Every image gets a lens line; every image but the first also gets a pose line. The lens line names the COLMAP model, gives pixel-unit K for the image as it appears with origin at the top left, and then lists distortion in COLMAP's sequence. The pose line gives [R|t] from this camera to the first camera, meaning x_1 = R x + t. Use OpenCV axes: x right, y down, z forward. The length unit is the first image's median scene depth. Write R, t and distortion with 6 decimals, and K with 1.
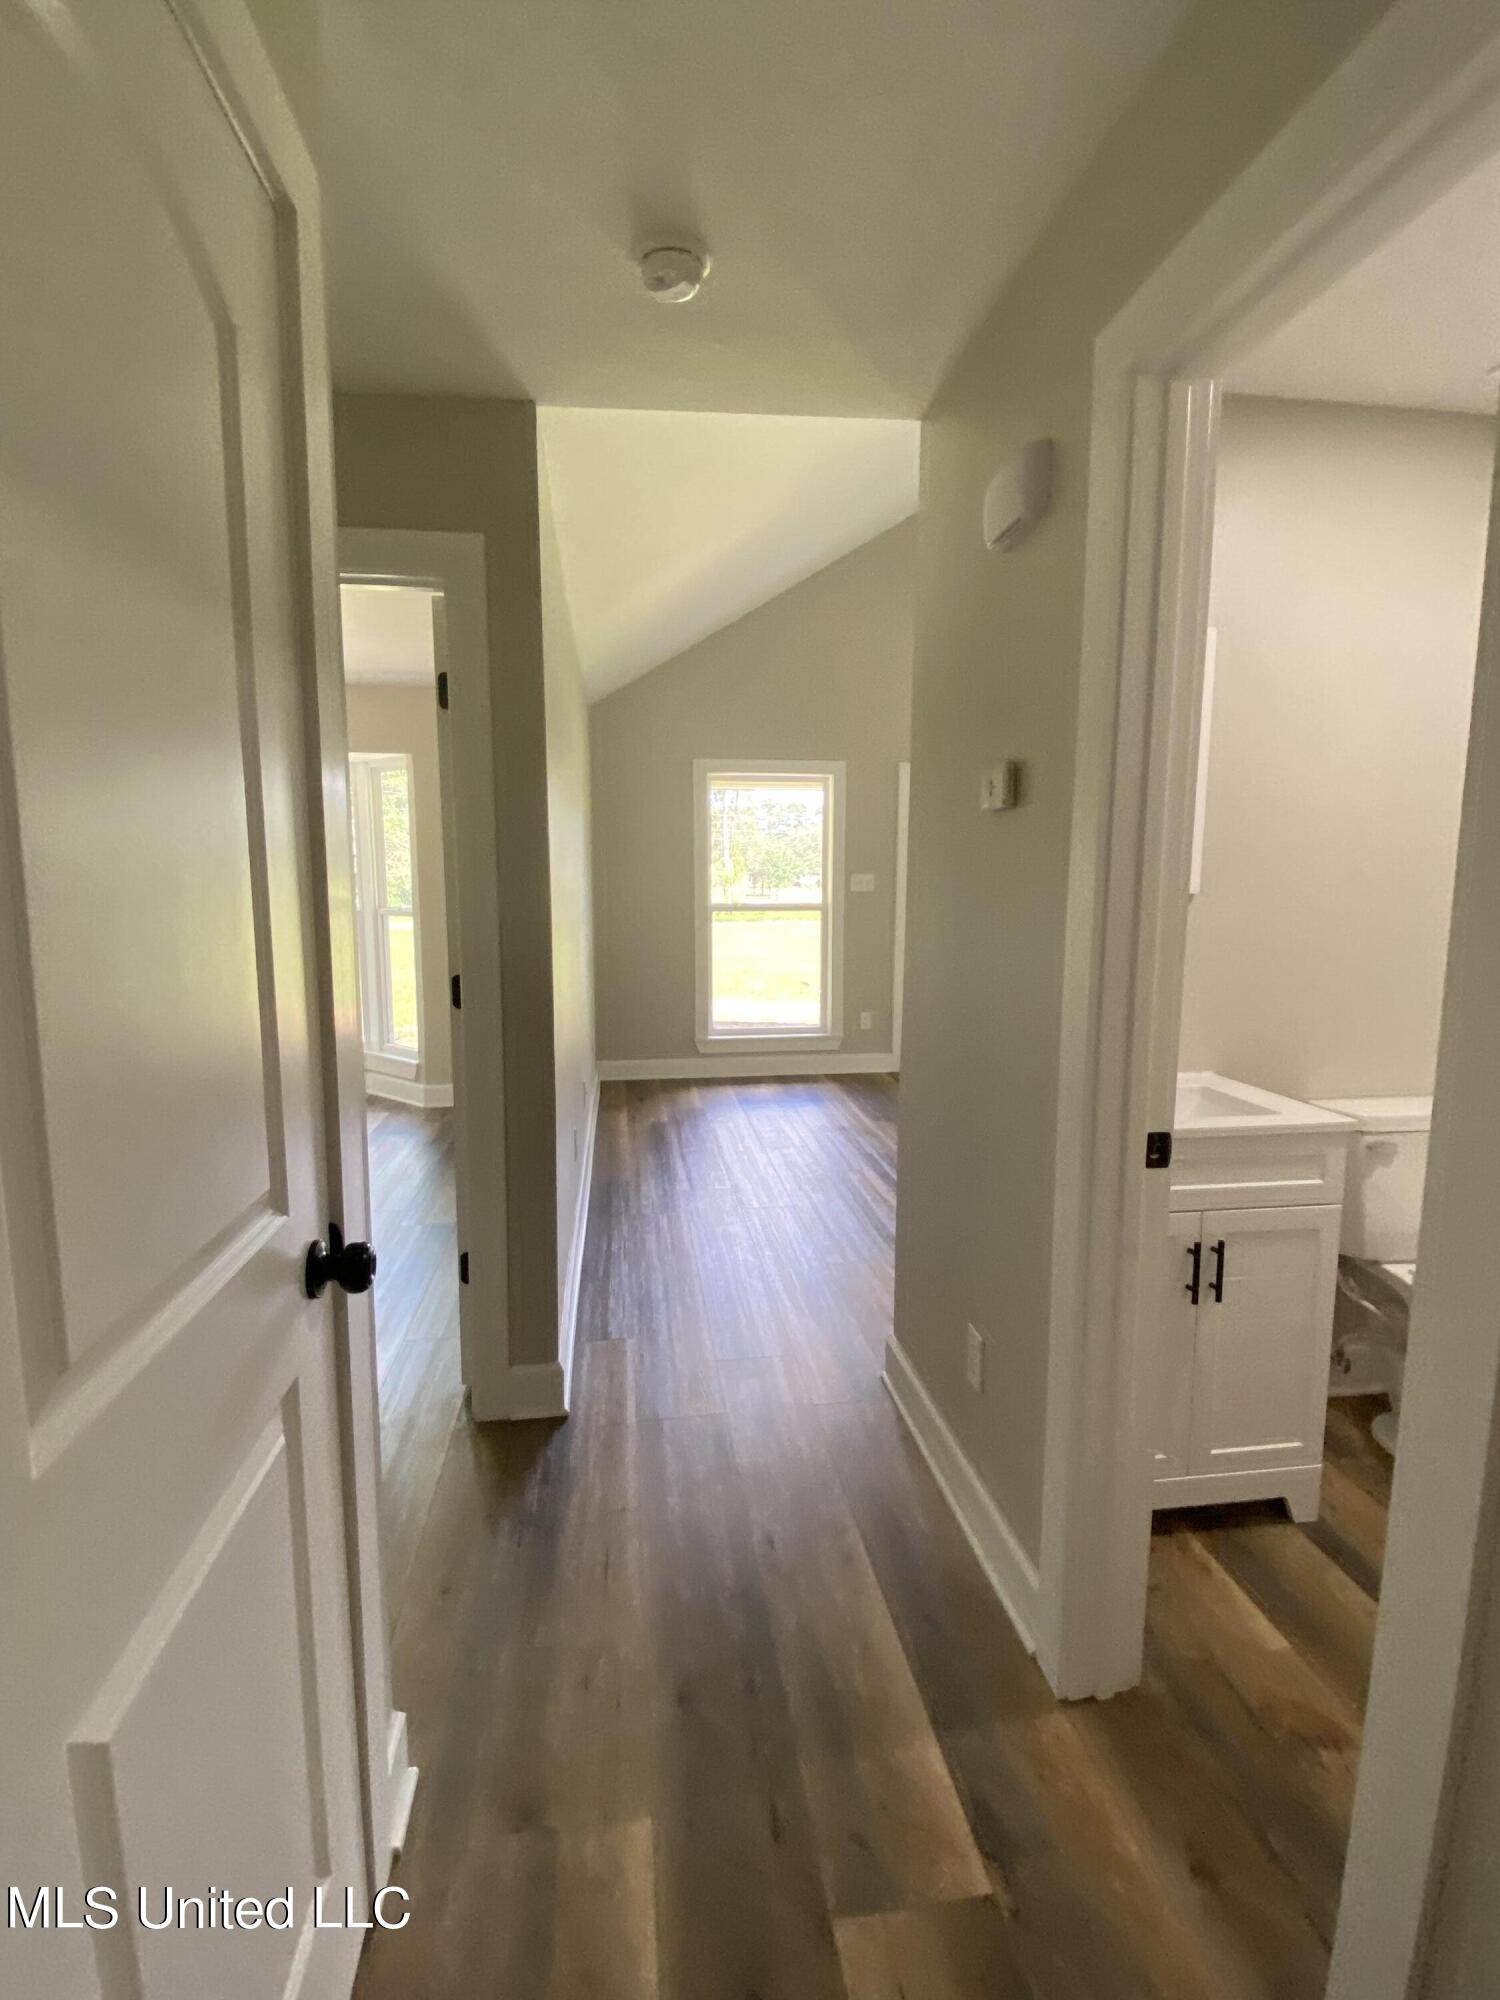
lens RADIAL K [[975.7, 0, 750.0], [0, 975.7, 1000.0], [0, 0, 1]] dist [-0.002833, -0.000441]
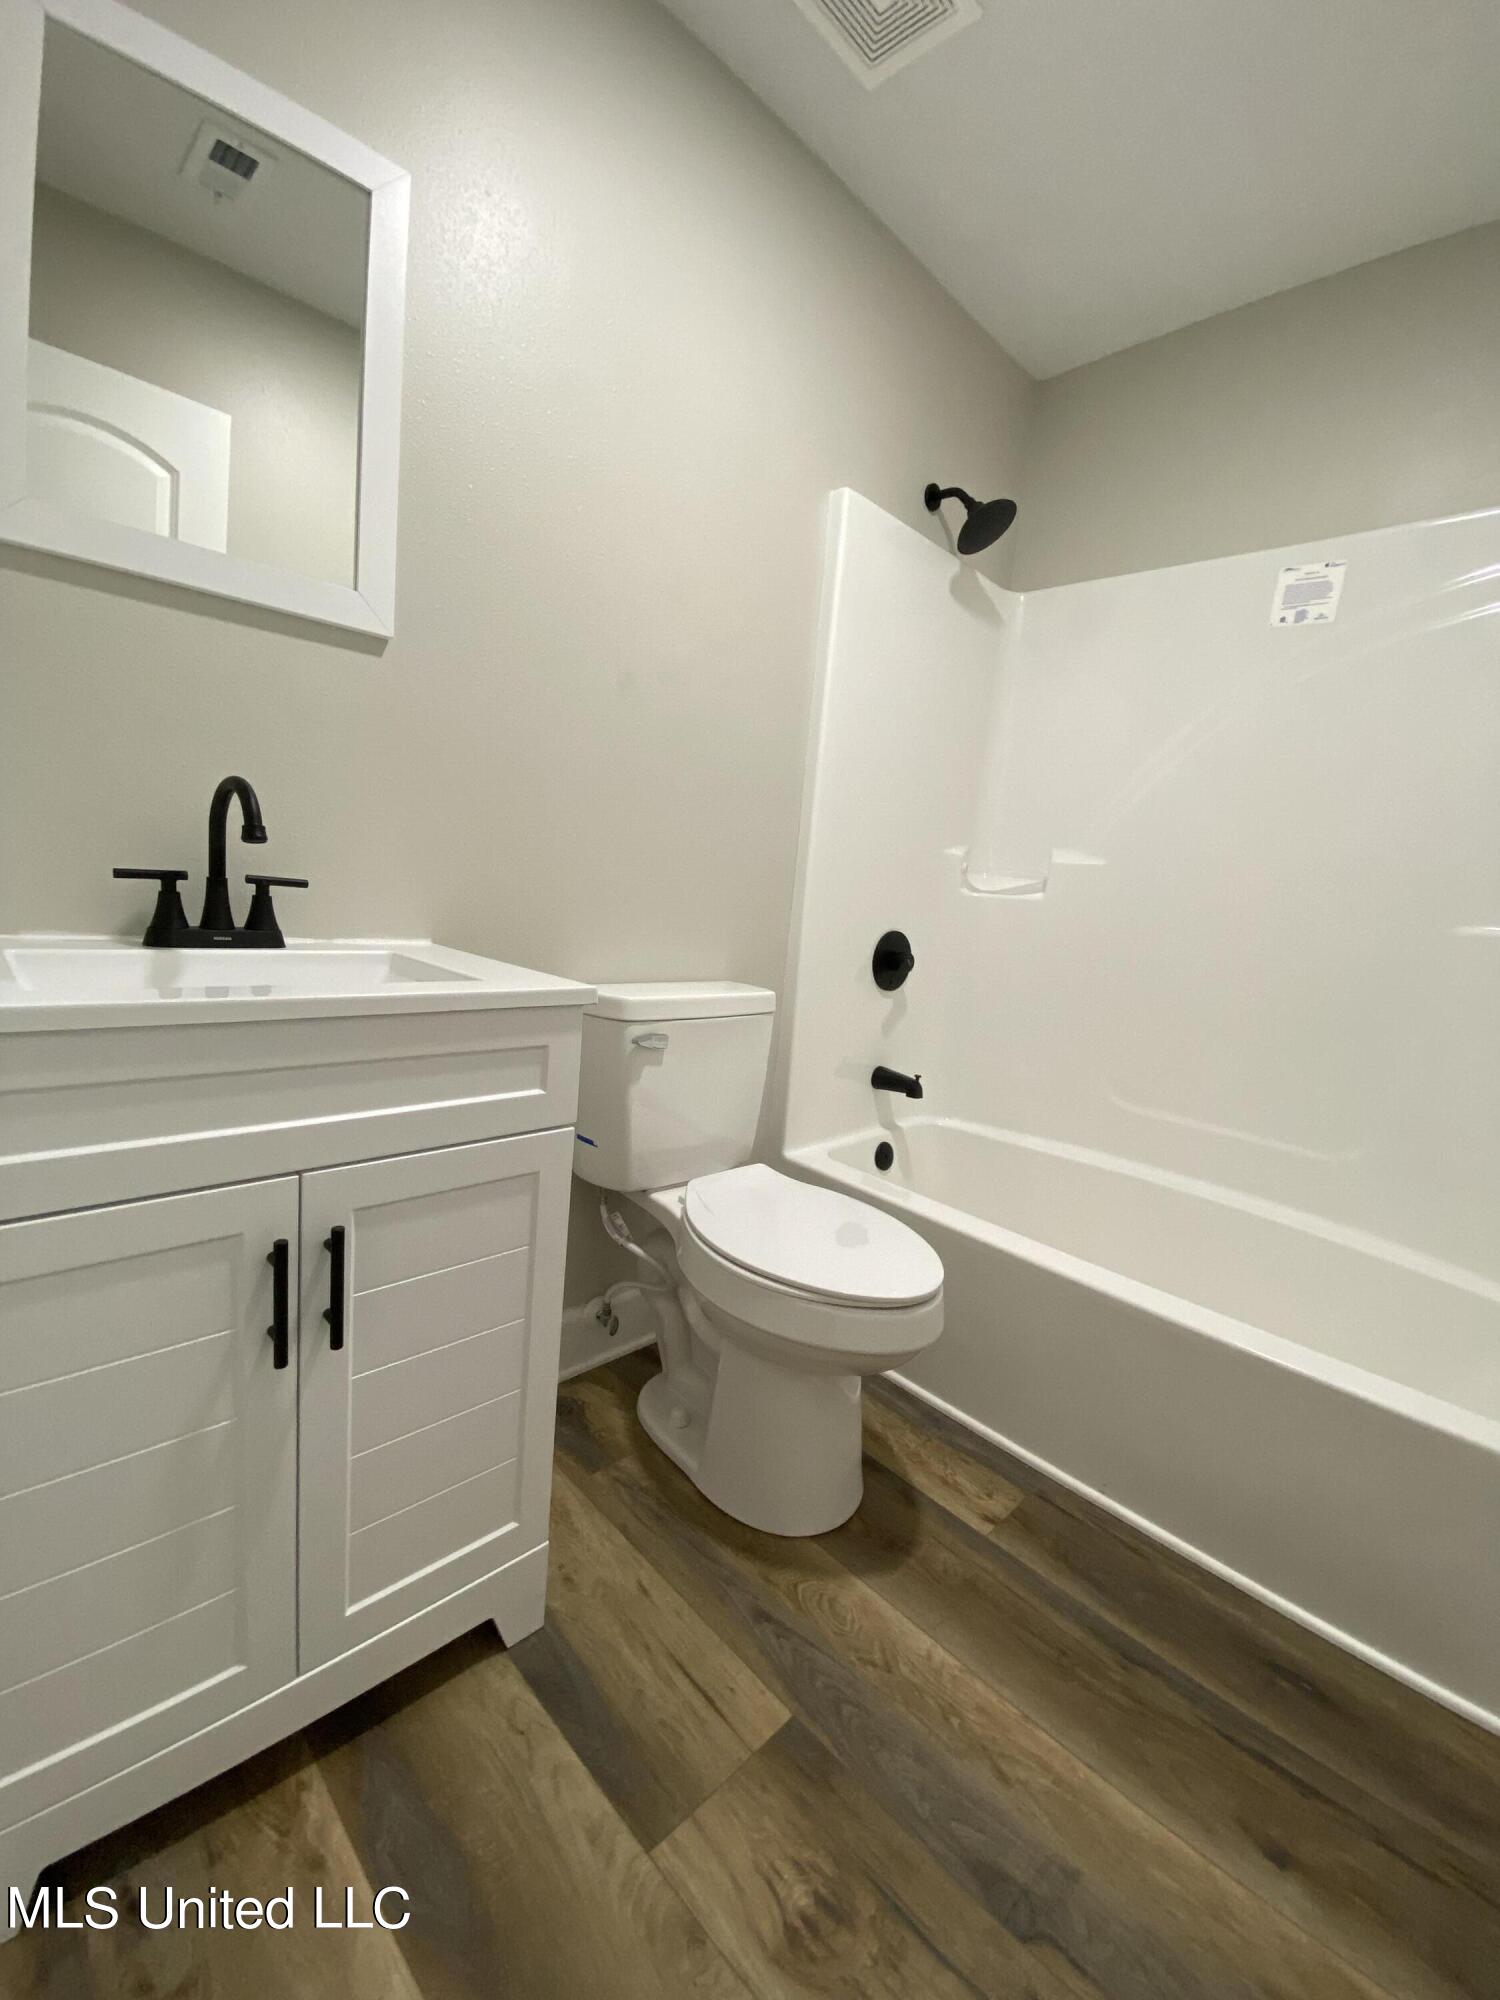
lens RADIAL K [[805.6, 0, 751.9], [0, 805.6, 991.8], [0, 0, 1]] dist [-0.000385, -0.000176]
pose [[0.799470, -0.009024, 0.600639, 0.374734], [-0.012498, 0.999421, 0.031650, 0.102863], [-0.600576, -0.032810, 0.798894, 0.506794]]
